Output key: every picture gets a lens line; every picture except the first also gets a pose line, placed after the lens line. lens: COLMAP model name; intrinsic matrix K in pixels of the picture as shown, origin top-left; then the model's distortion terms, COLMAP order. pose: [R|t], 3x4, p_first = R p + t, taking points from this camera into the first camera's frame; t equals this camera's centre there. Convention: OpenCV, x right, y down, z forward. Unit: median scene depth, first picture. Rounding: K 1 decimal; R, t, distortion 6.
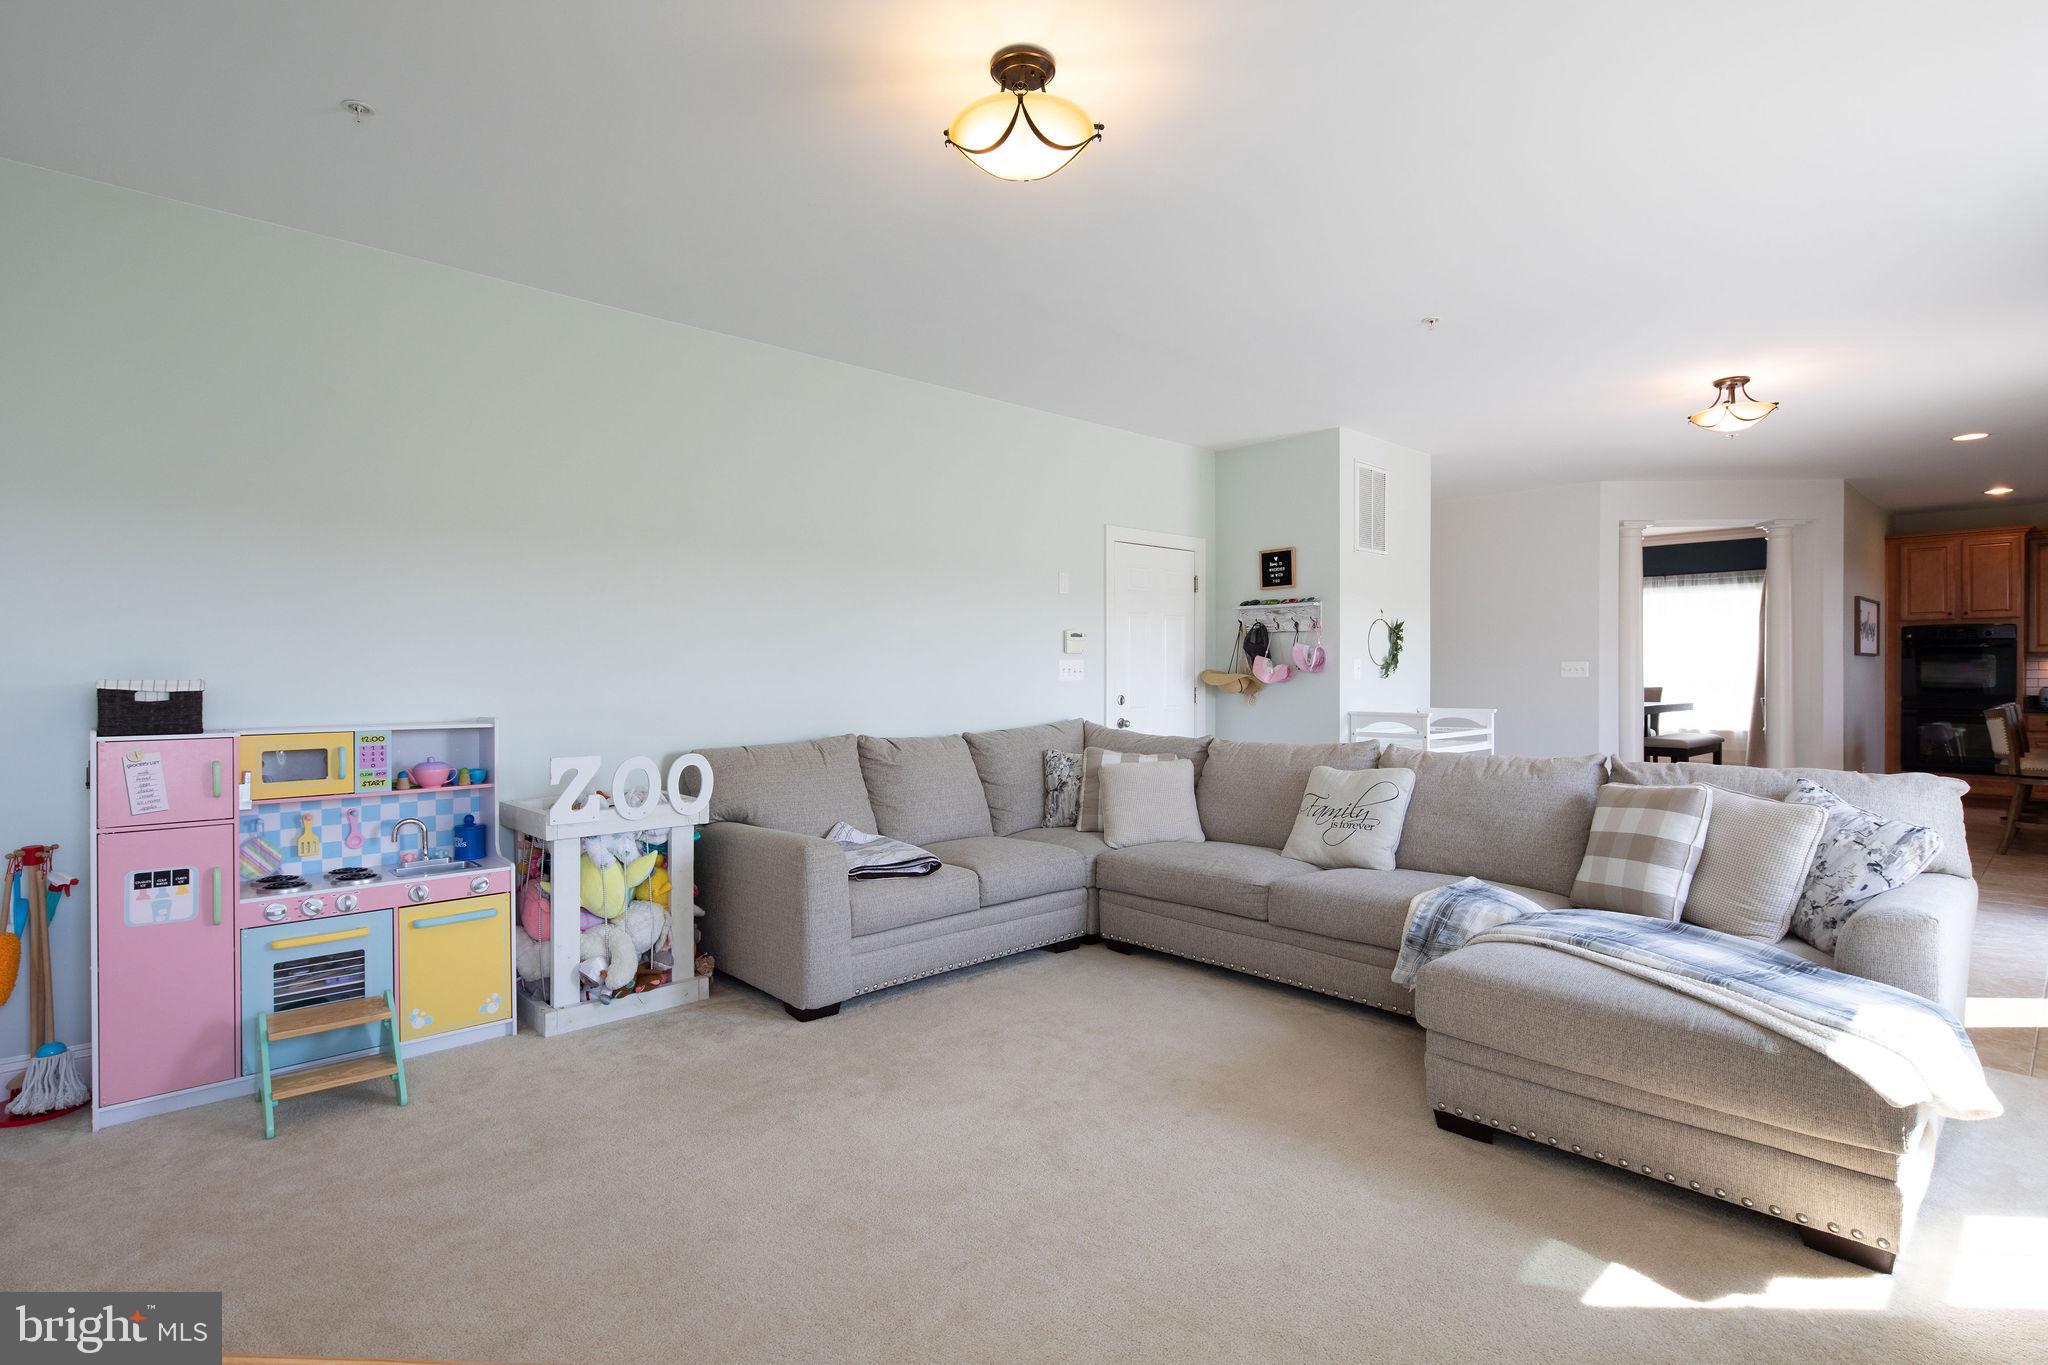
lens RADIAL K [[984.2, 0, 1015.5], [0, 984.2, 678.1], [0, 0, 1]] dist [0.005427, -0.004721]
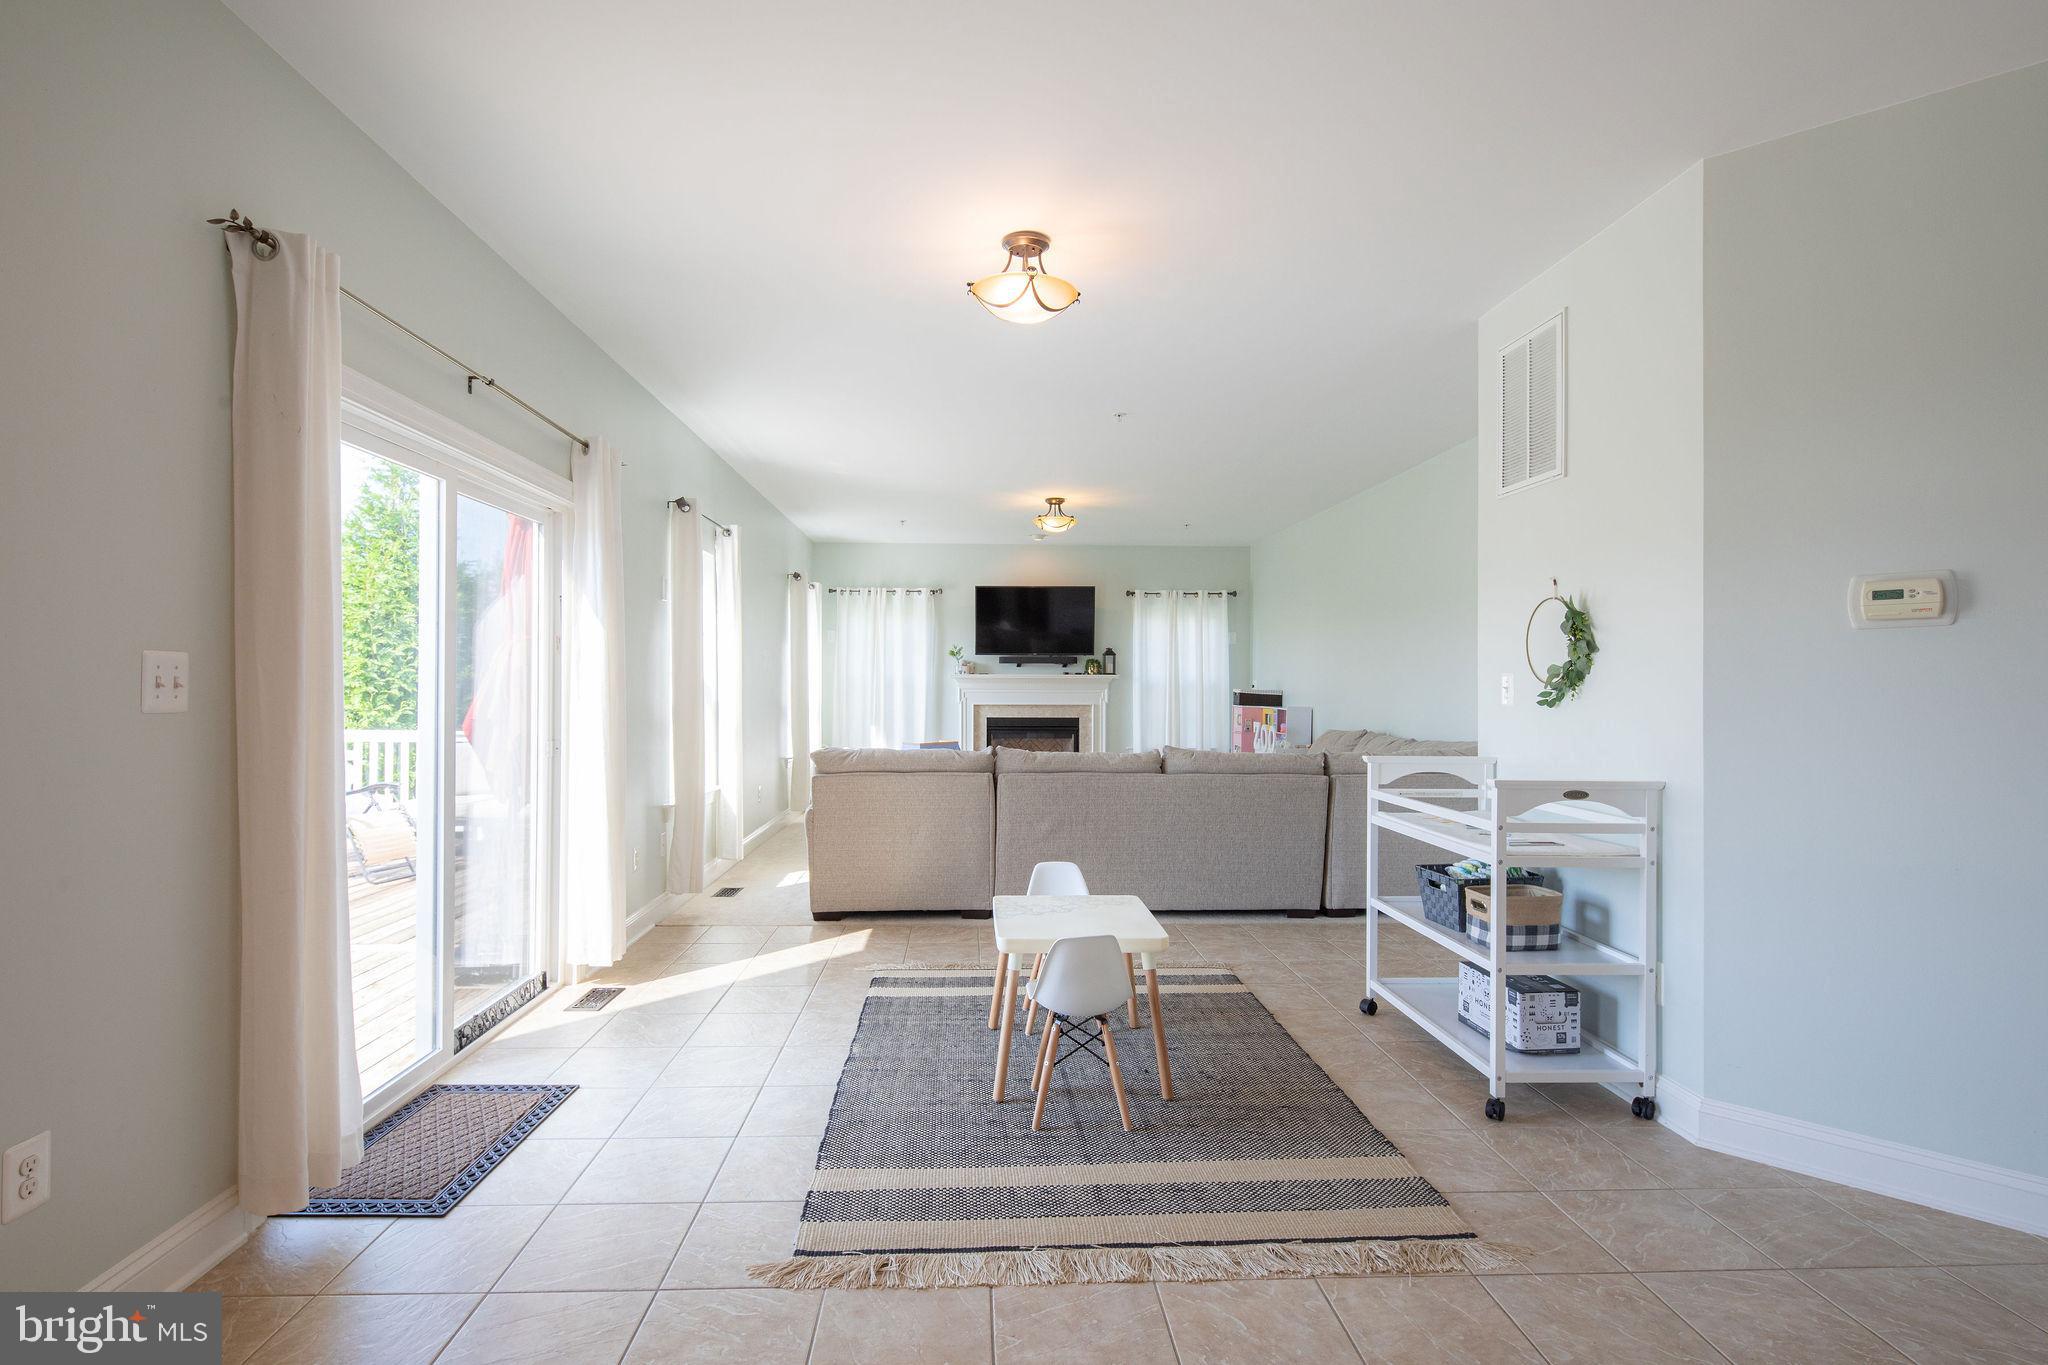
lens RADIAL K [[984.2, 0, 1014.2], [0, 984.2, 675.9], [0, 0, 1]] dist [0.005427, -0.004721]
pose [[-0.639297, -0.006290, -0.768934, 1.386809], [-0.007428, 0.999970, -0.002005, -0.019697], [0.768924, 0.004430, -0.639325, 1.594109]]
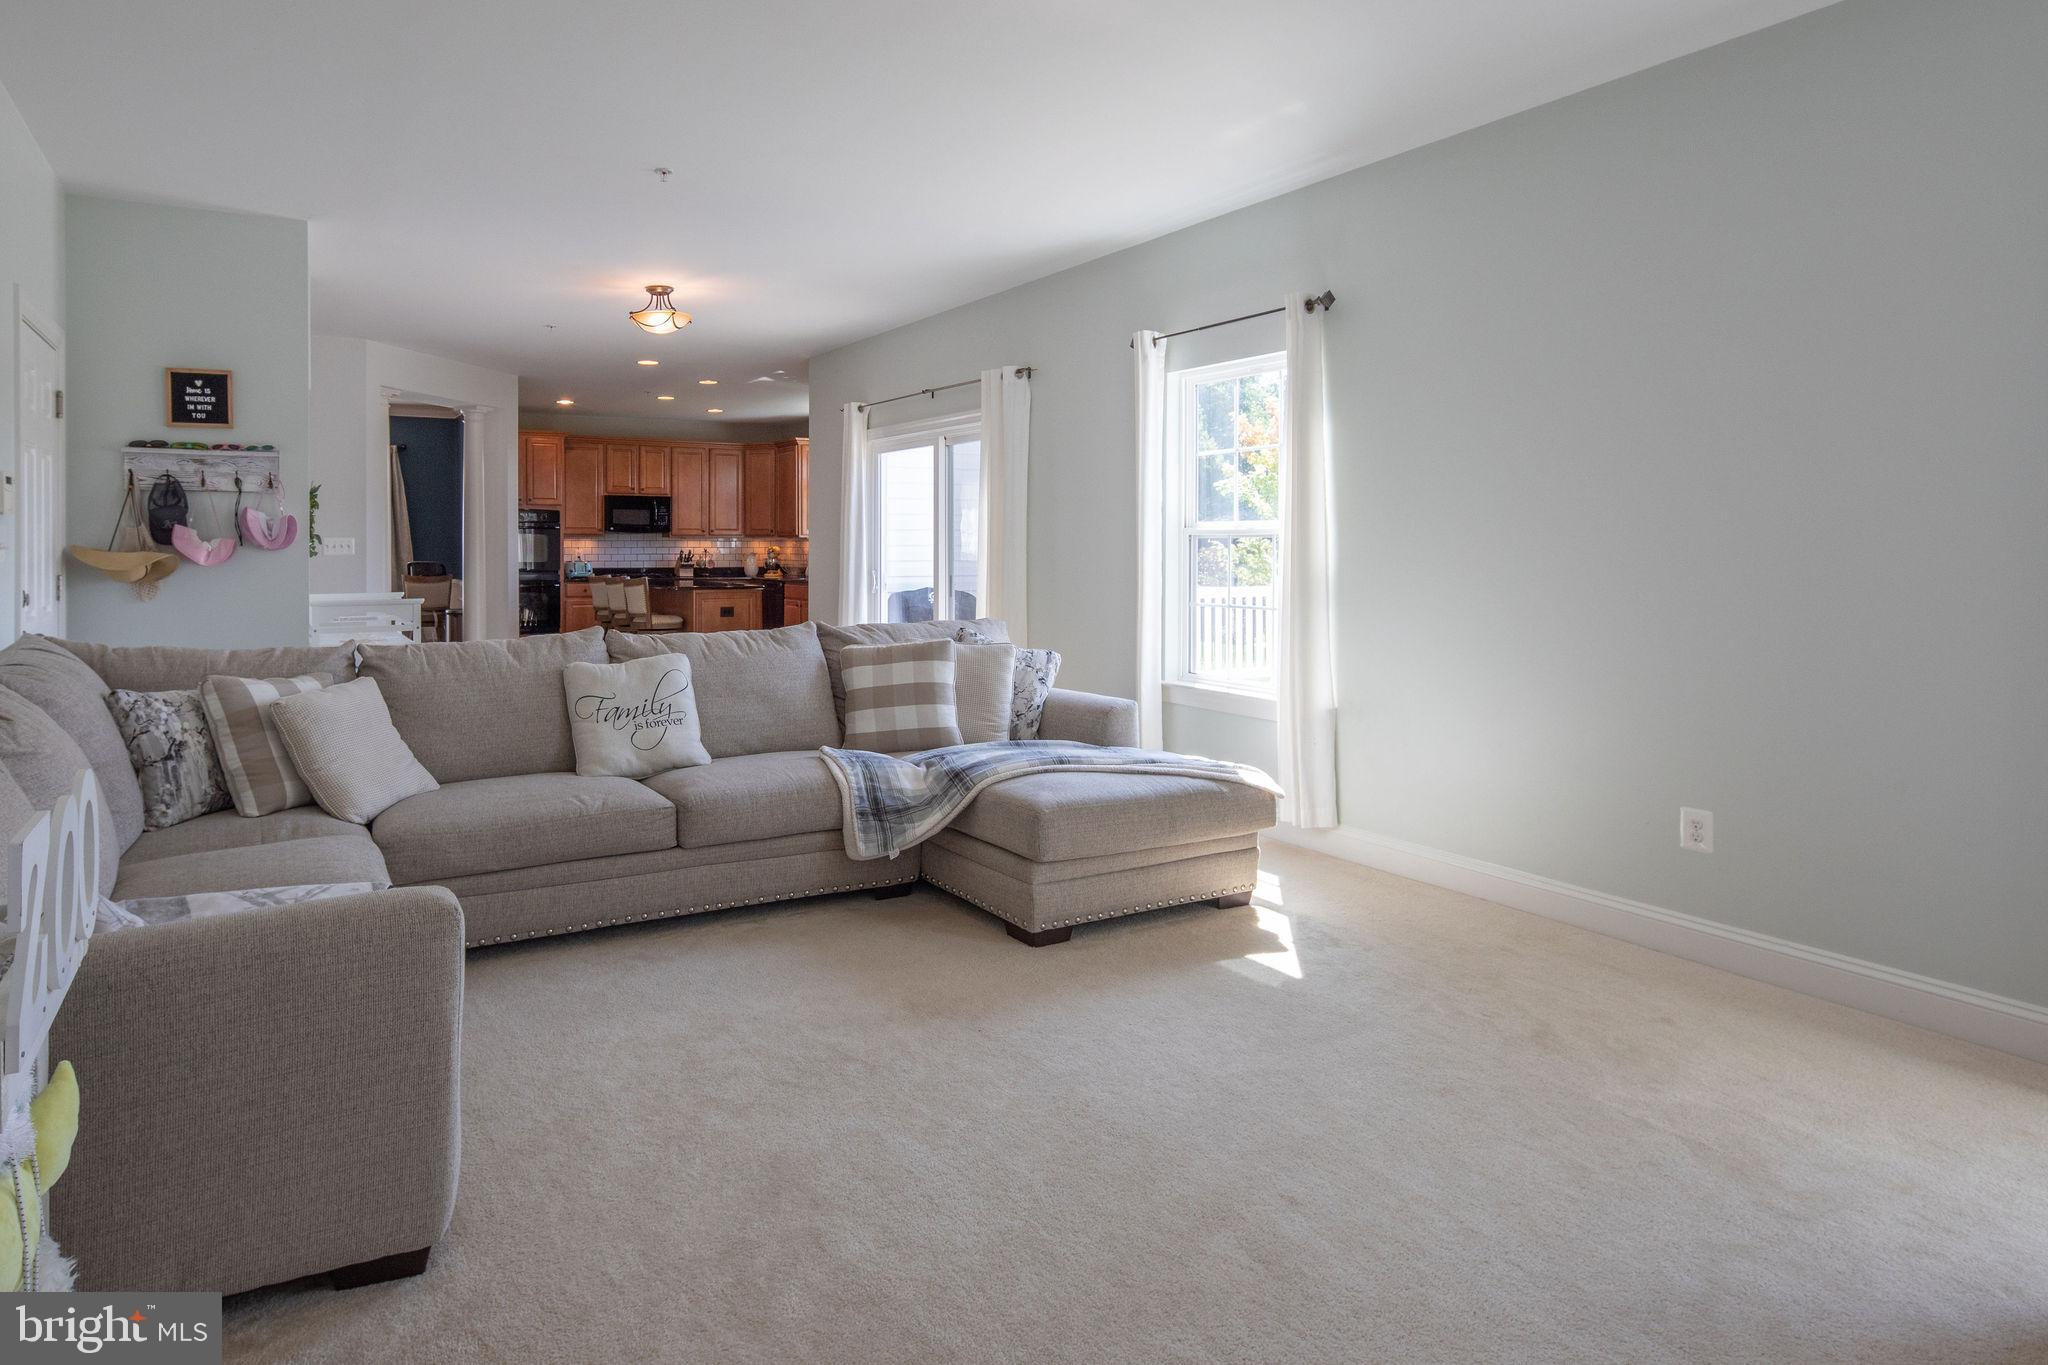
lens RADIAL K [[1164.5, 0, 831.5], [0, 1164.5, 545.7], [0, 0, 1]] dist [0.002345, 0.000525]
pose [[0.279921, 0.002848, 0.960019, -0.555395], [0.006534, 0.999967, -0.004871, -0.002485], [-0.960001, 0.007636, 0.279893, 0.504870]]
